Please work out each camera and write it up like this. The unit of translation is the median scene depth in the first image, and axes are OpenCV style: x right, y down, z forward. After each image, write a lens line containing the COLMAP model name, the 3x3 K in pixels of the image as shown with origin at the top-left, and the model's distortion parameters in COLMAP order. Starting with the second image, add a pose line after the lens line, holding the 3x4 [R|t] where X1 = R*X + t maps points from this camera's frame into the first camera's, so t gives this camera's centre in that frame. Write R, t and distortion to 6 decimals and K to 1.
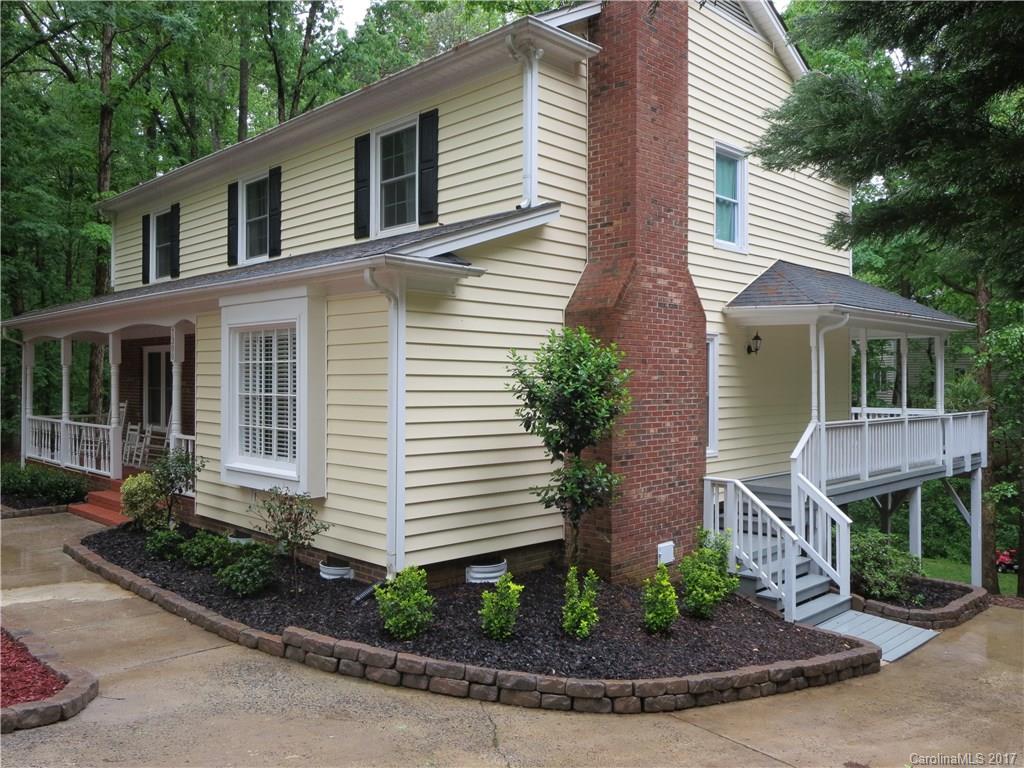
lens RADIAL K [[797.0, 0, 512.0], [0, 797.0, 384.0], [0, 0, 1]] dist [0.035628, 0.001390]
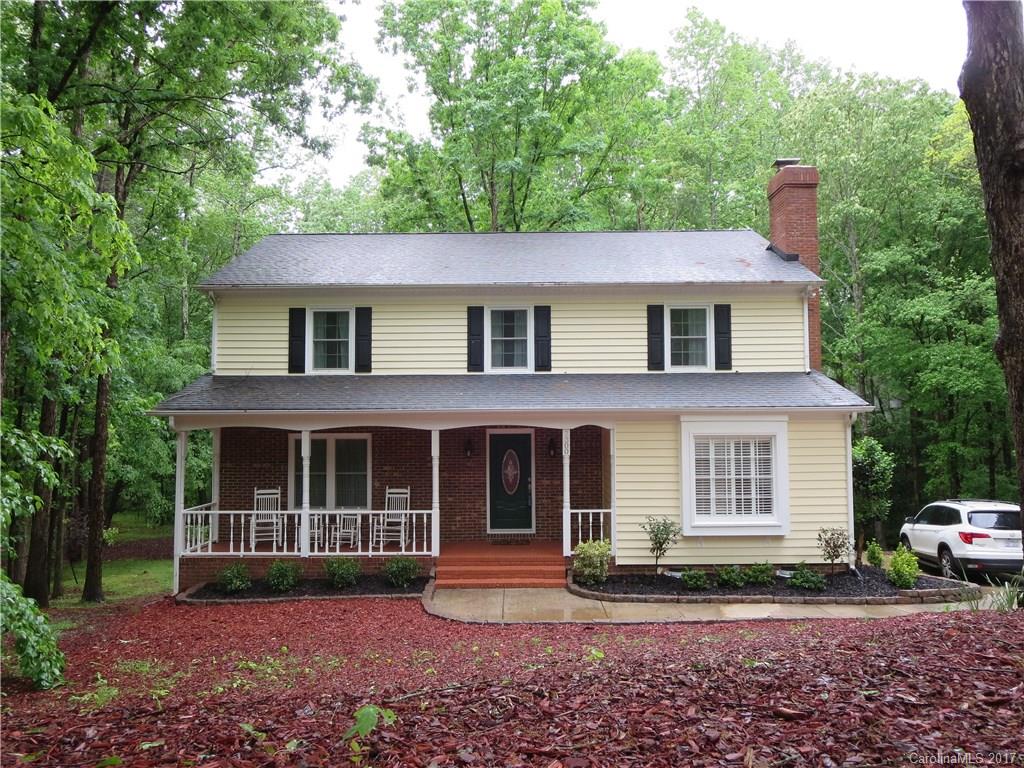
lens RADIAL K [[657.9, 0, 513.1], [0, 657.9, 414.4], [0, 0, 1]] dist [-0.004701, -0.000929]
pose [[0.710043, 0.005037, 0.704140, -1.417555], [0.014014, 0.999675, -0.021283, -0.082046], [-0.704019, 0.024980, 0.709742, 0.325707]]
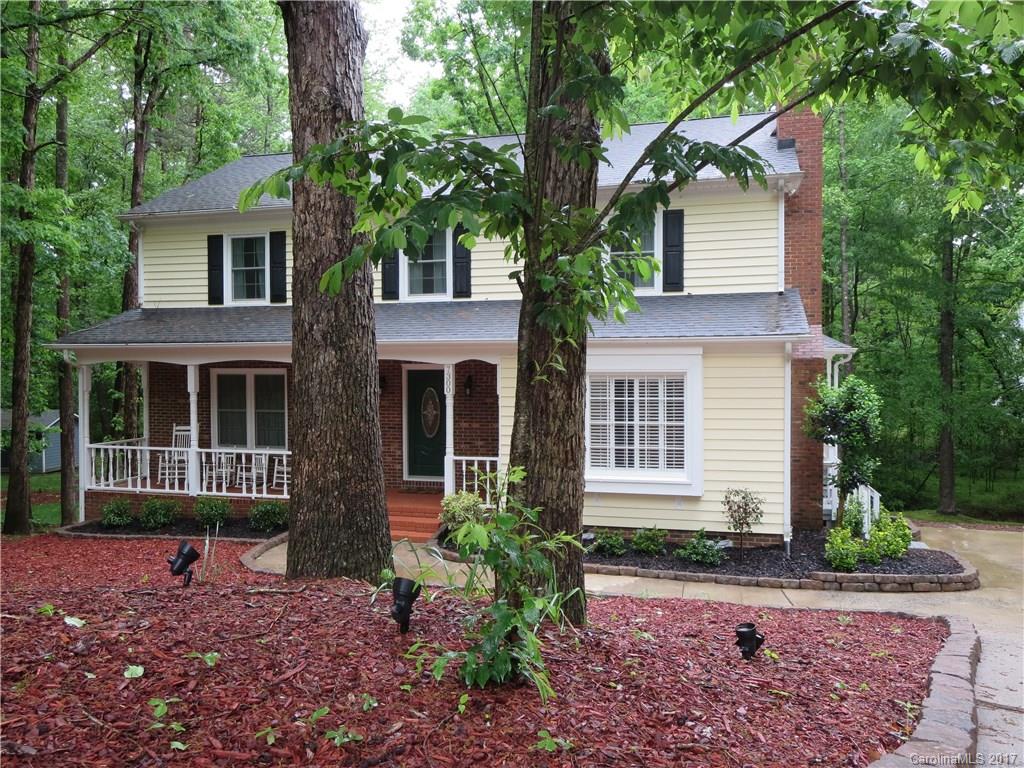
lens RADIAL K [[797.0, 0, 512.0], [0, 797.0, 384.0], [0, 0, 1]] dist [0.035628, 0.001390]
pose [[0.871031, -0.021480, 0.490759, -1.031448], [0.011393, 0.999658, 0.023534, -0.077286], [-0.491097, -0.014908, 0.870977, -0.065720]]
